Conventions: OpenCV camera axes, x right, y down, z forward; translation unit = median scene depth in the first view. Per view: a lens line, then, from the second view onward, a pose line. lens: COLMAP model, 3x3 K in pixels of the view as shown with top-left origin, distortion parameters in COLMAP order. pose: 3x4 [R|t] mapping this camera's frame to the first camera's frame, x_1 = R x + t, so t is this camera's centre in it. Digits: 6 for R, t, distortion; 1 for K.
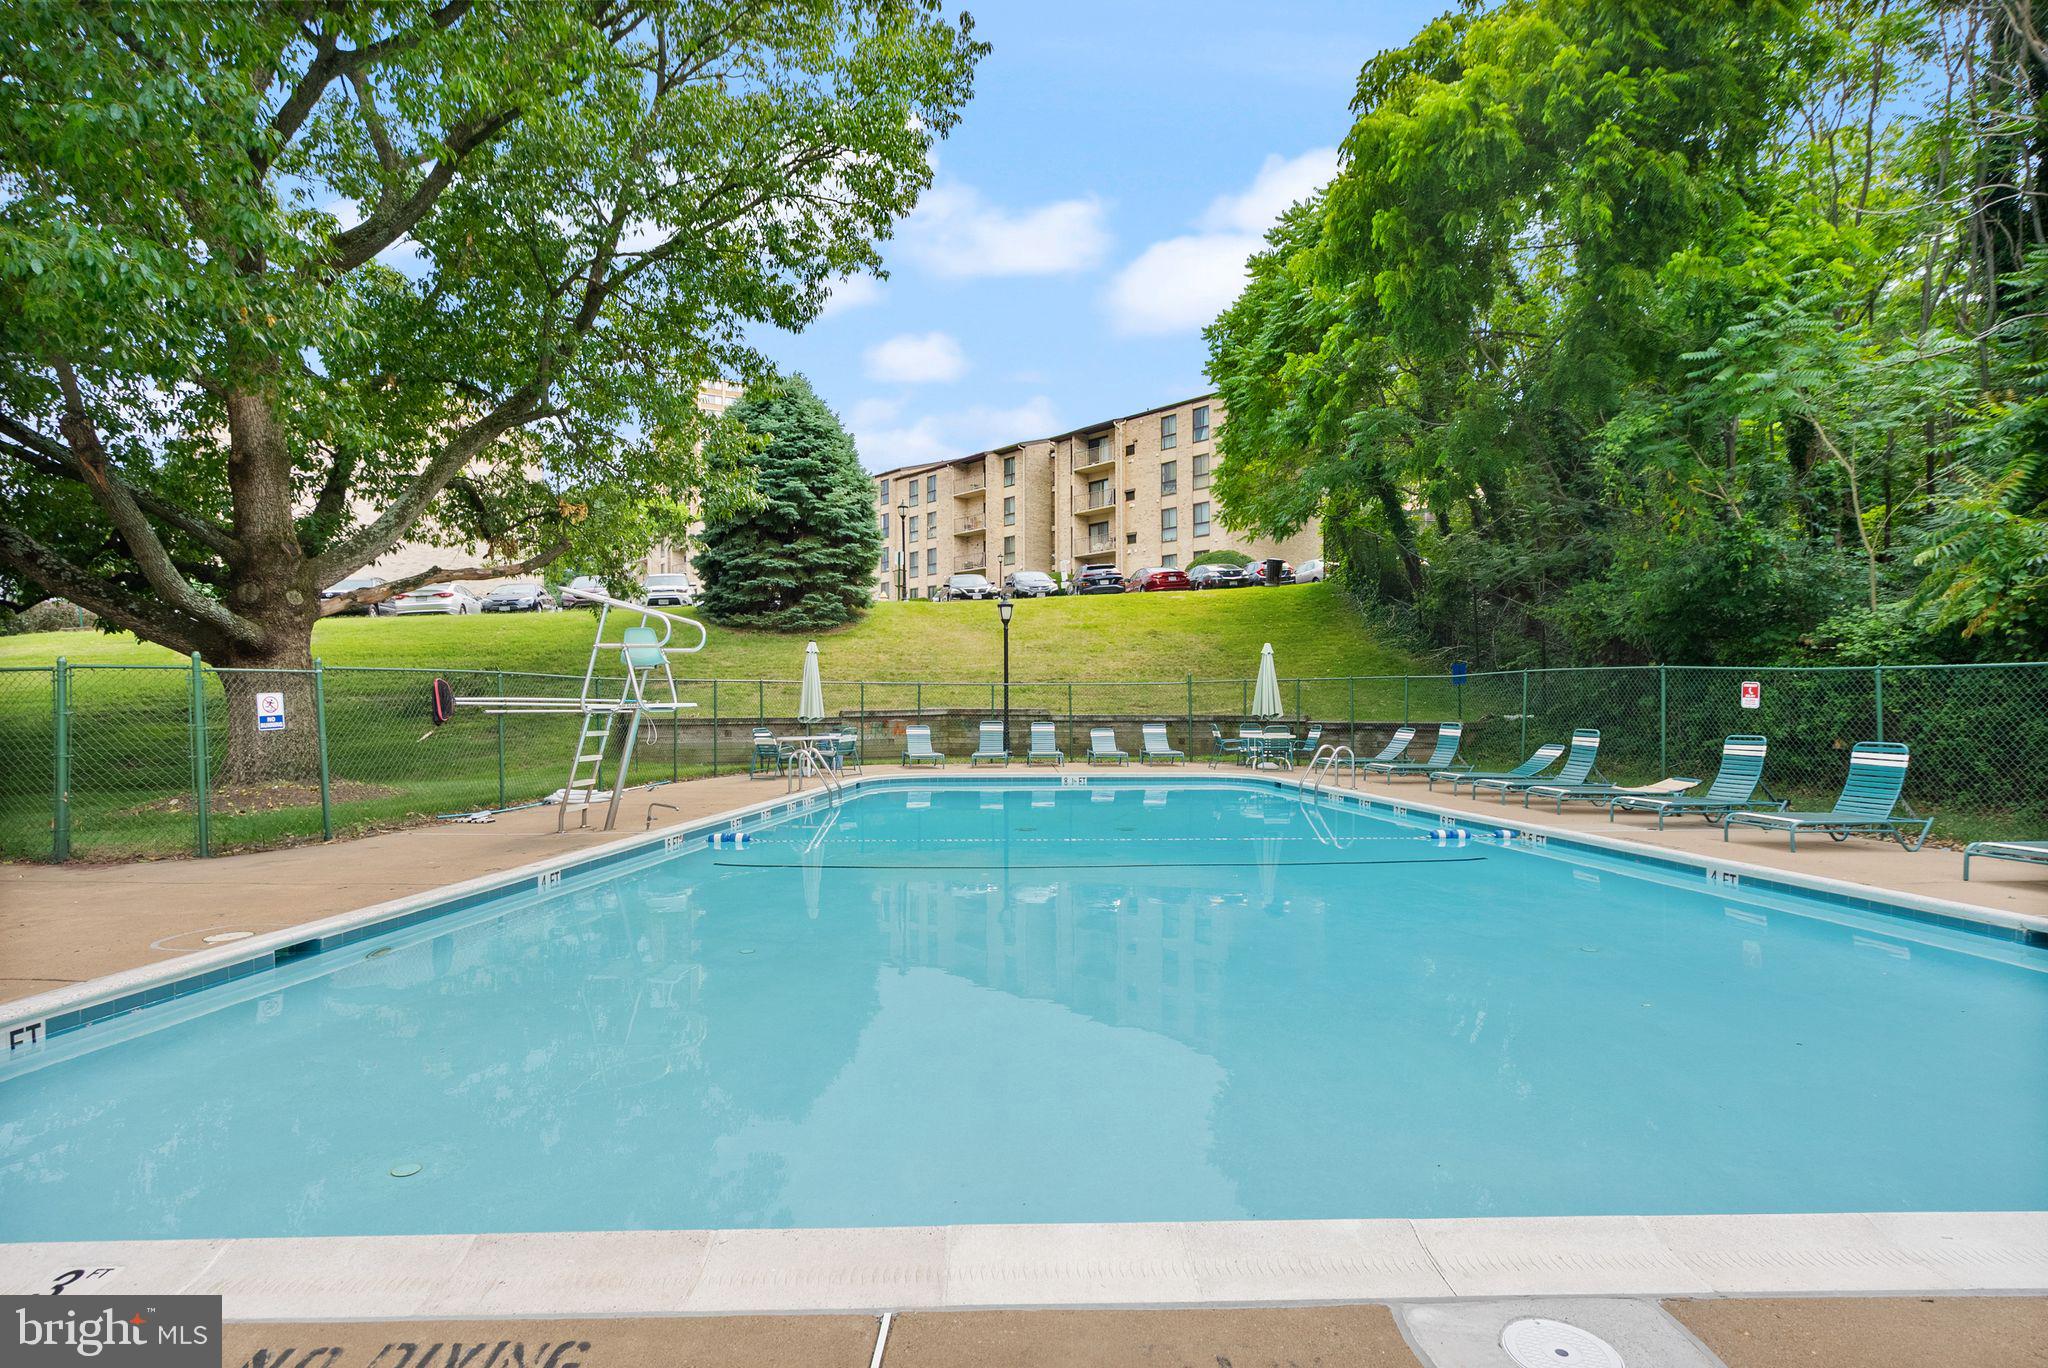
lens RADIAL K [[990.5, 0, 1024.0], [0, 990.5, 684.0], [0, 0, 1]] dist [-0.000728, 0.000240]
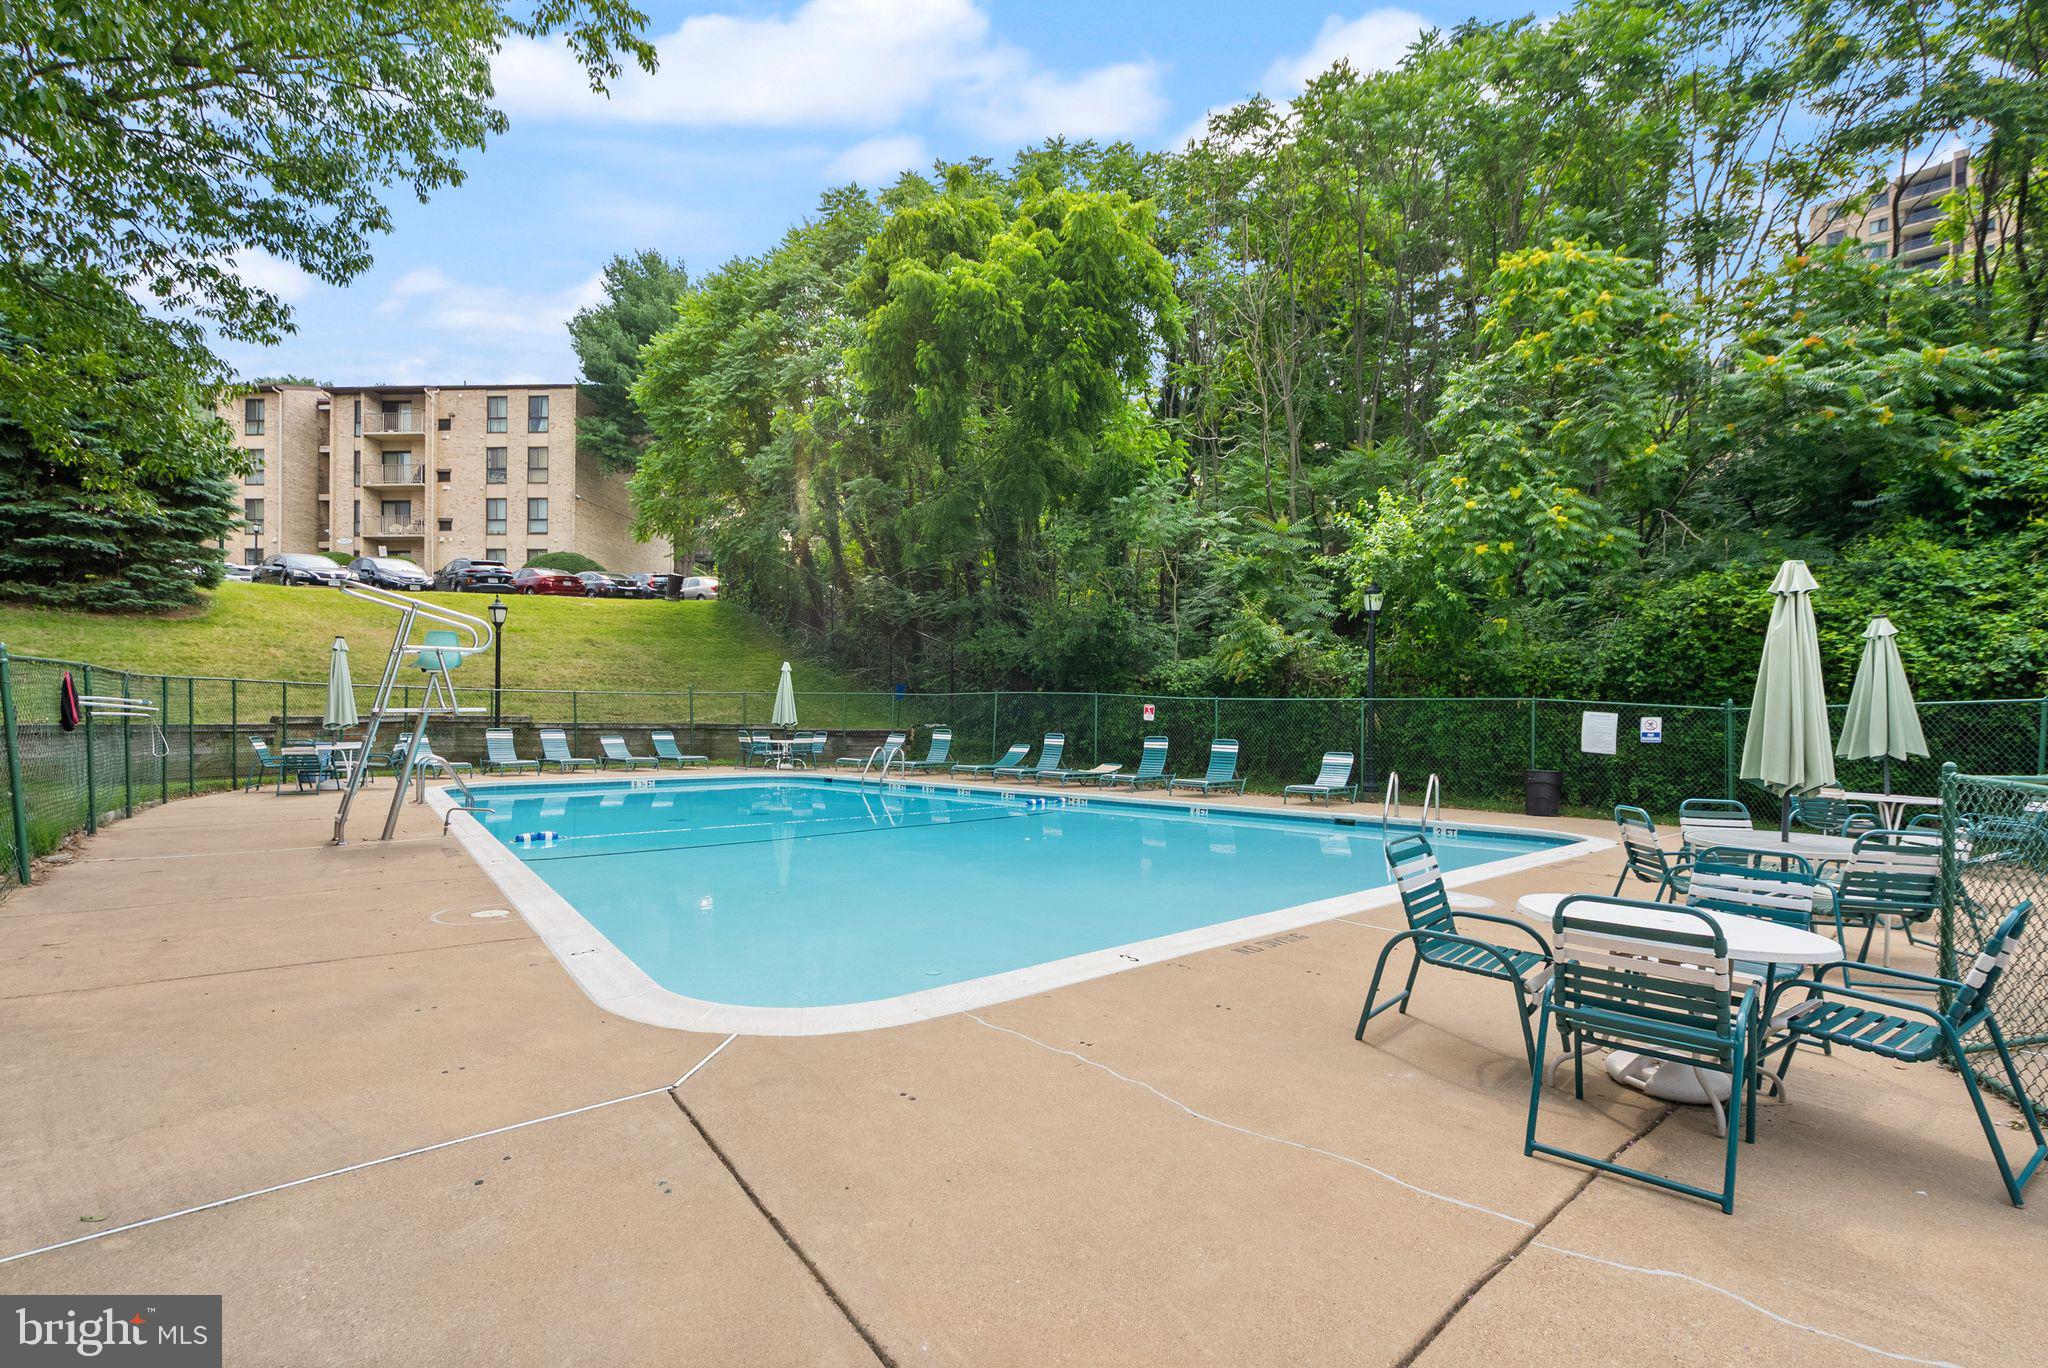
lens RADIAL K [[1017.6, 0, 1022.1], [0, 1017.6, 707.2], [0, 0, 1]] dist [0.000151, -0.000667]
pose [[0.739796, 0.015490, 0.672653, -0.236016], [-0.024817, 0.999683, 0.004273, -0.000100], [-0.672374, -0.019854, 0.739945, -0.052684]]
